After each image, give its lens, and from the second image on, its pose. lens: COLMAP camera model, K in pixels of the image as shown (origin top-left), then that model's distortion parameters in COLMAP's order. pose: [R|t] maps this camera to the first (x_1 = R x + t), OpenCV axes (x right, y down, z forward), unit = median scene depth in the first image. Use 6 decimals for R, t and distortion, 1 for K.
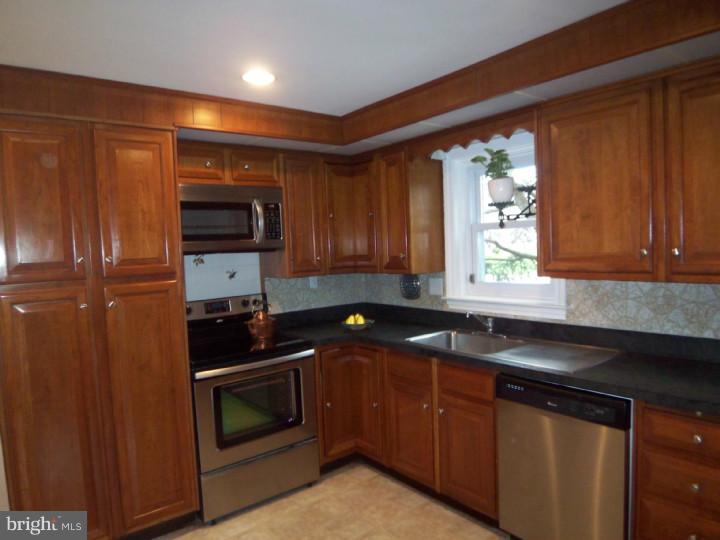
lens RADIAL K [[483.7, 0, 363.6], [0, 483.7, 270.6], [0, 0, 1]] dist [-0.014016, -0.010371]
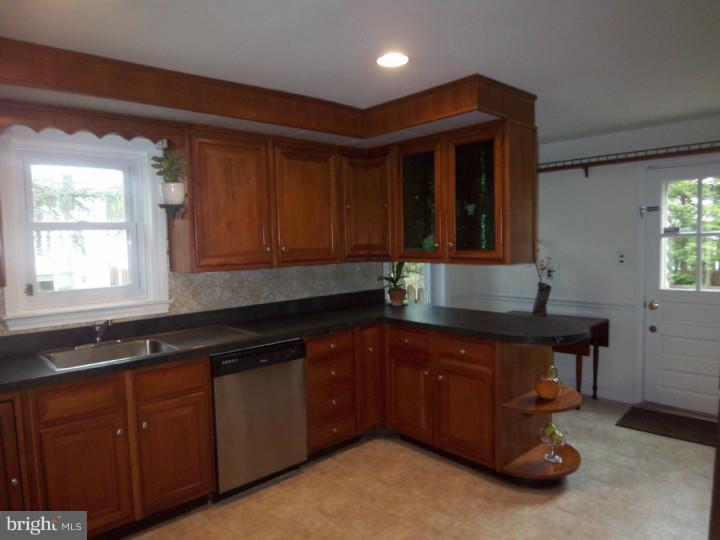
lens RADIAL K [[483.7, 0, 363.7], [0, 483.7, 271.4], [0, 0, 1]] dist [-0.014016, -0.010371]
pose [[-0.082652, -0.035408, 0.995949, -0.856237], [0.070045, 0.996691, 0.041247, -0.009671], [-0.994114, 0.073170, -0.079898, 0.716183]]
